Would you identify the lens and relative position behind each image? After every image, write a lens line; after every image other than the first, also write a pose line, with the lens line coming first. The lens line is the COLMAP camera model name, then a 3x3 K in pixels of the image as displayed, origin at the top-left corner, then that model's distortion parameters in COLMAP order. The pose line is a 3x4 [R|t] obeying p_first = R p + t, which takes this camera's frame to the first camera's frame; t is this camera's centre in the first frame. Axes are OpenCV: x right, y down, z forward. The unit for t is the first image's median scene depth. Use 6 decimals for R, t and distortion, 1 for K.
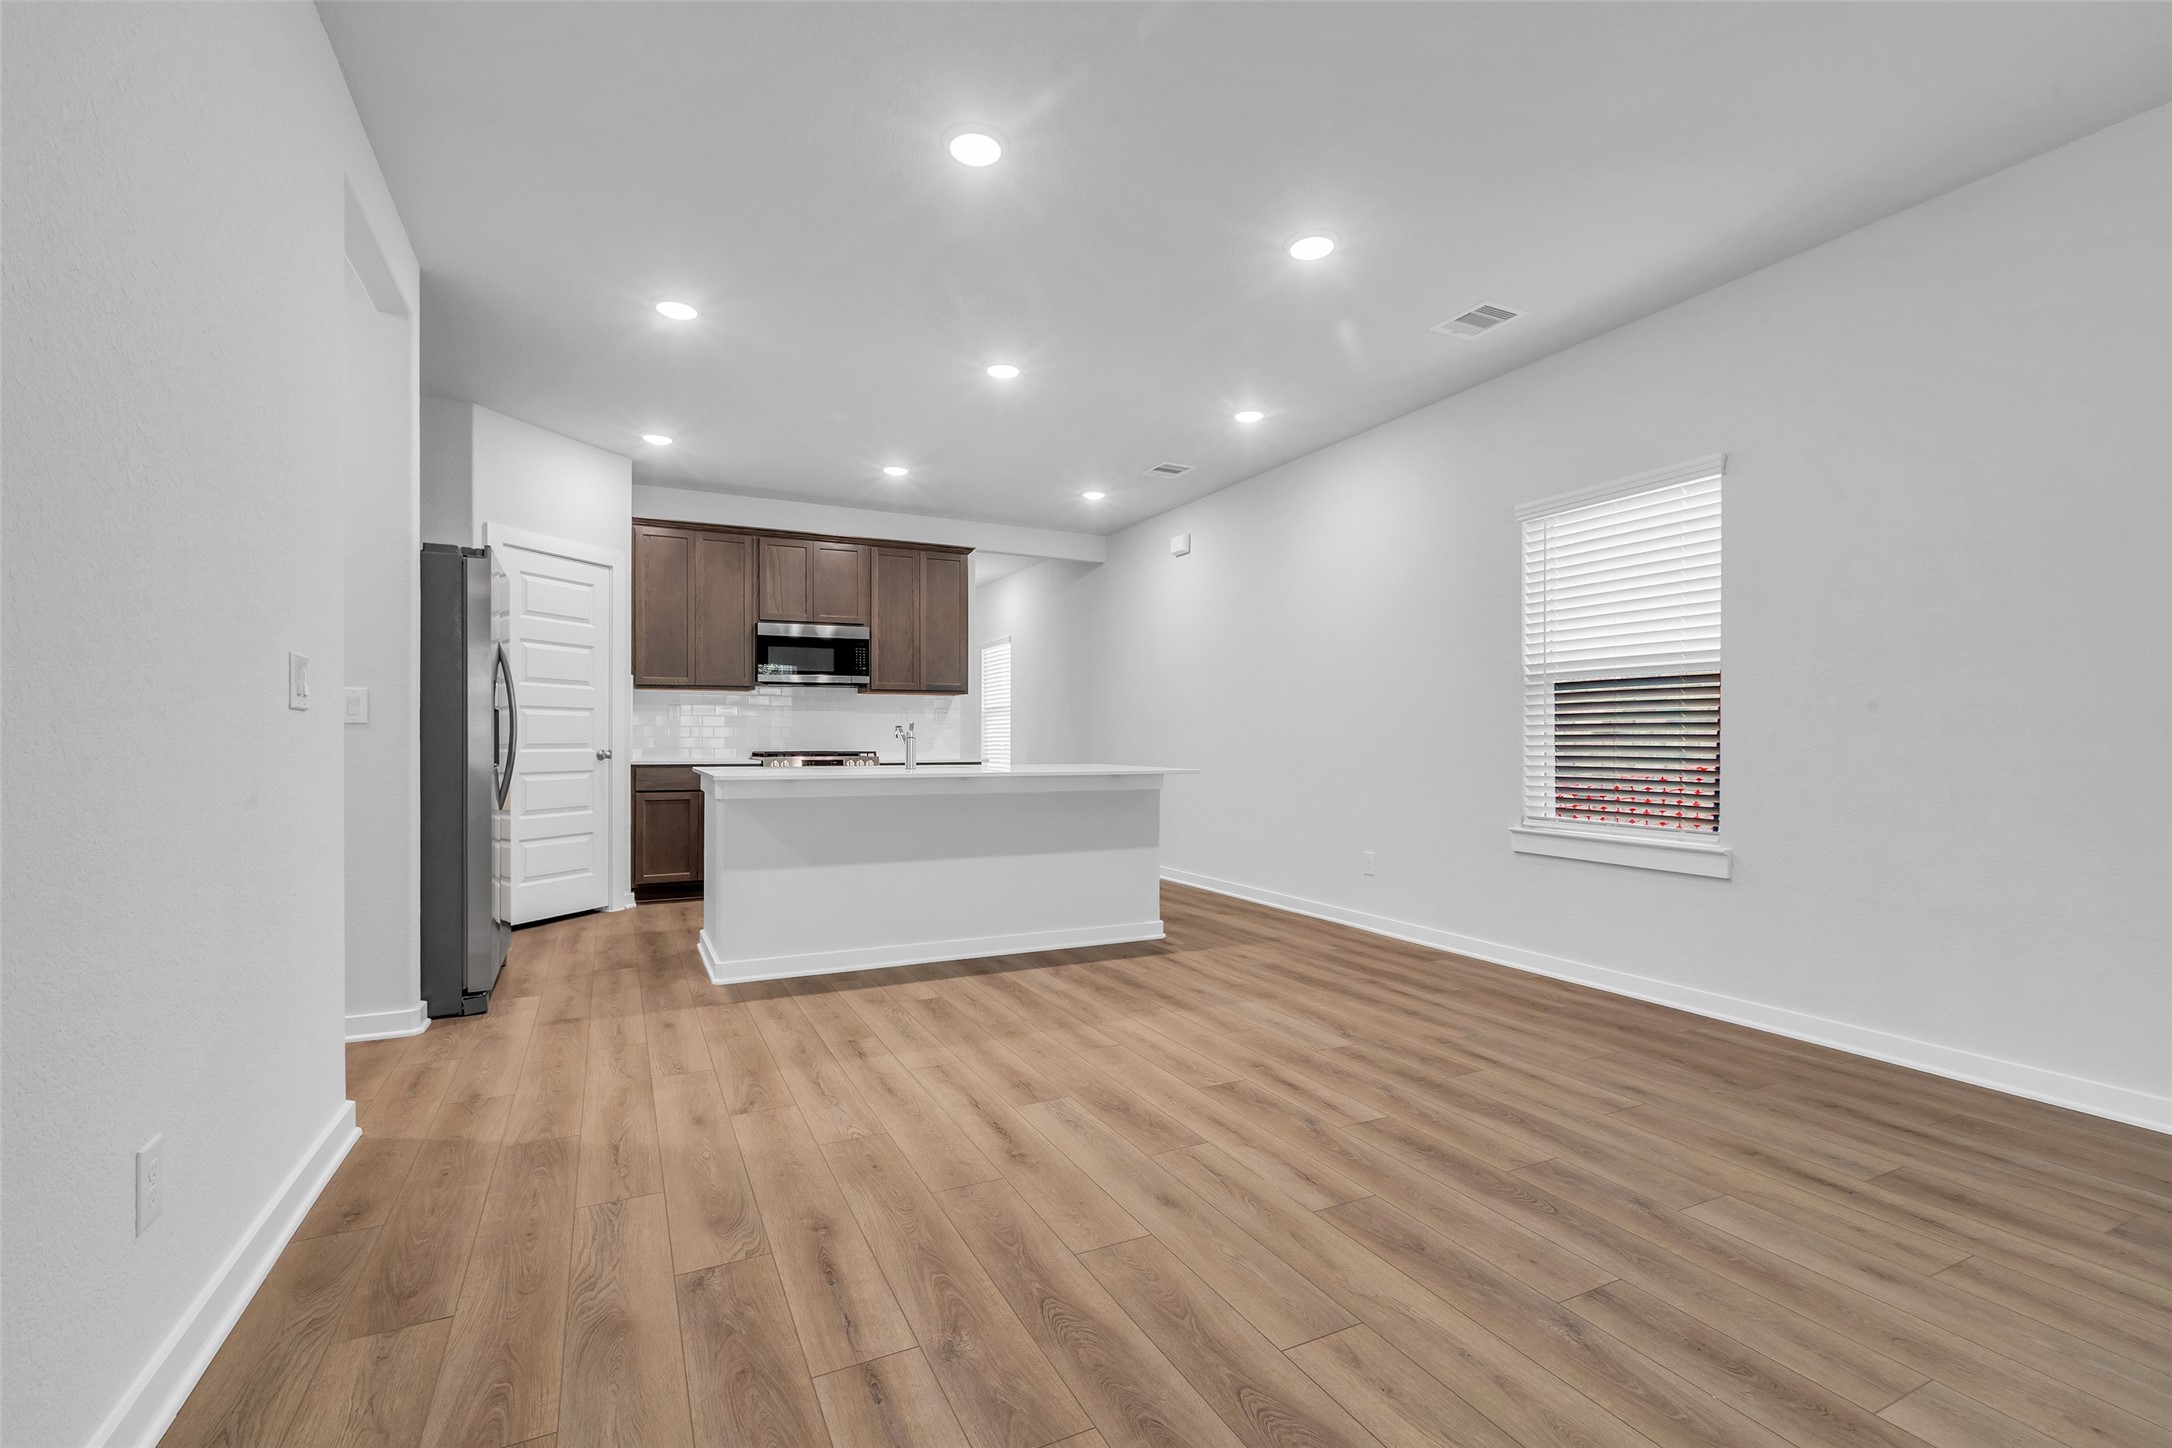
lens RADIAL K [[972.6, 0, 1097.9], [0, 972.6, 728.1], [0, 0, 1]] dist [0.000351, 0.000399]
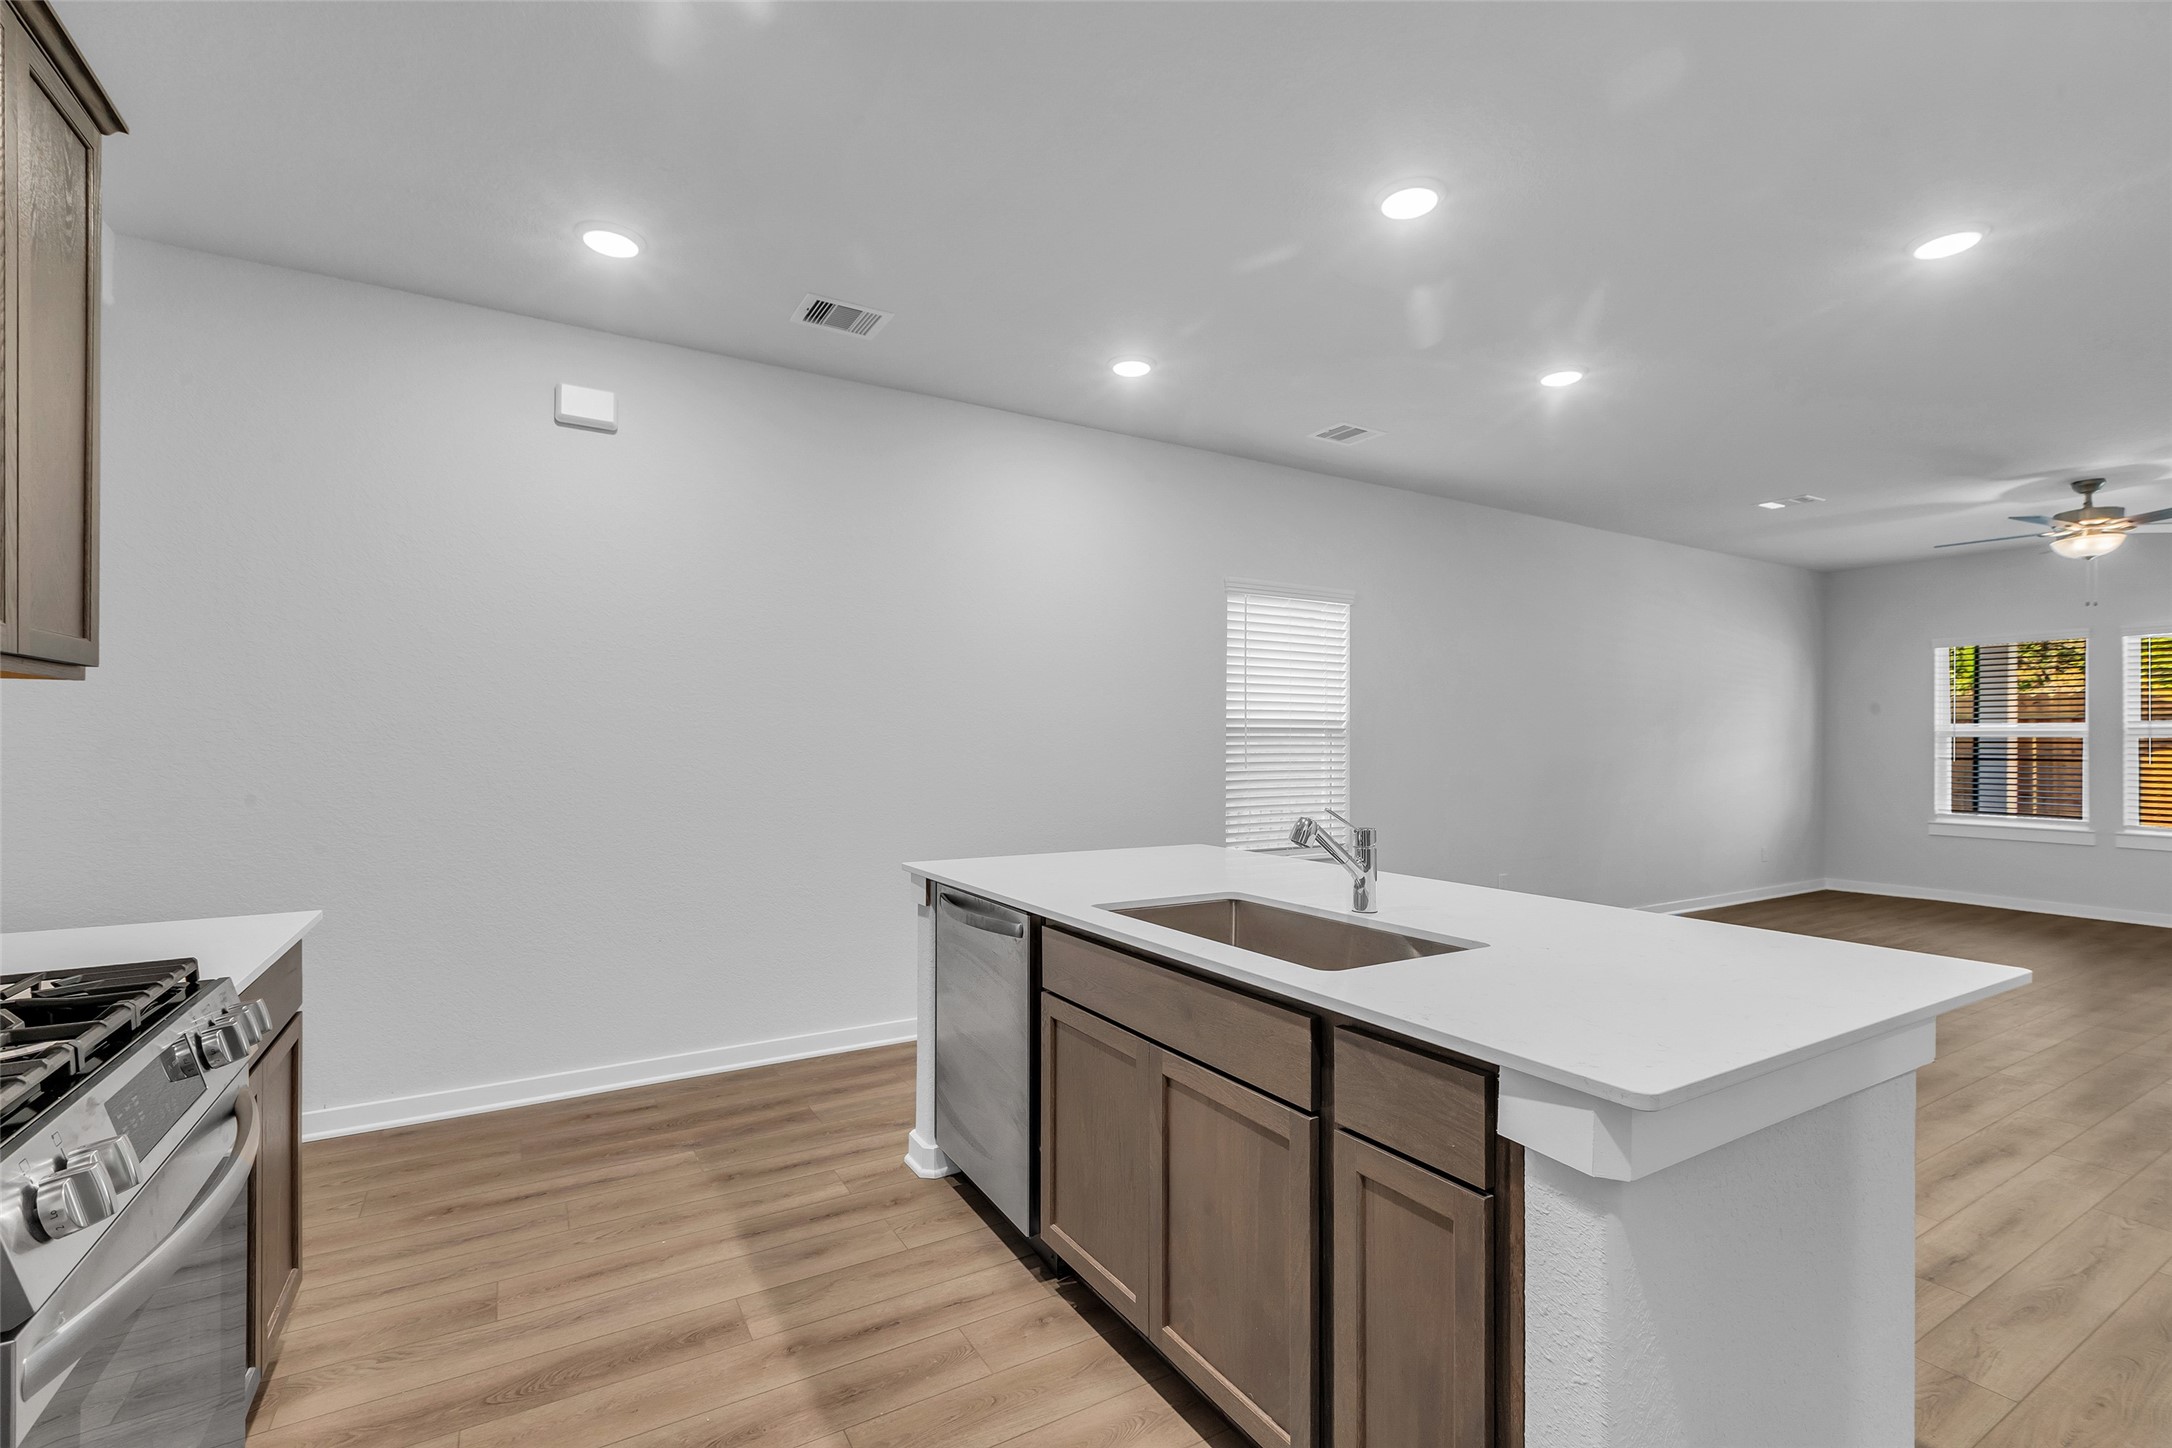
lens RADIAL K [[945.9, 0, 1086.5], [0, 945.9, 730.8], [0, 0, 1]] dist [-0.004226, 0.000605]
pose [[-0.059970, 0.018538, 0.998028, -0.619152], [-0.013620, 0.999719, -0.019388, -0.023609], [-0.998107, -0.014756, -0.059701, 1.148012]]
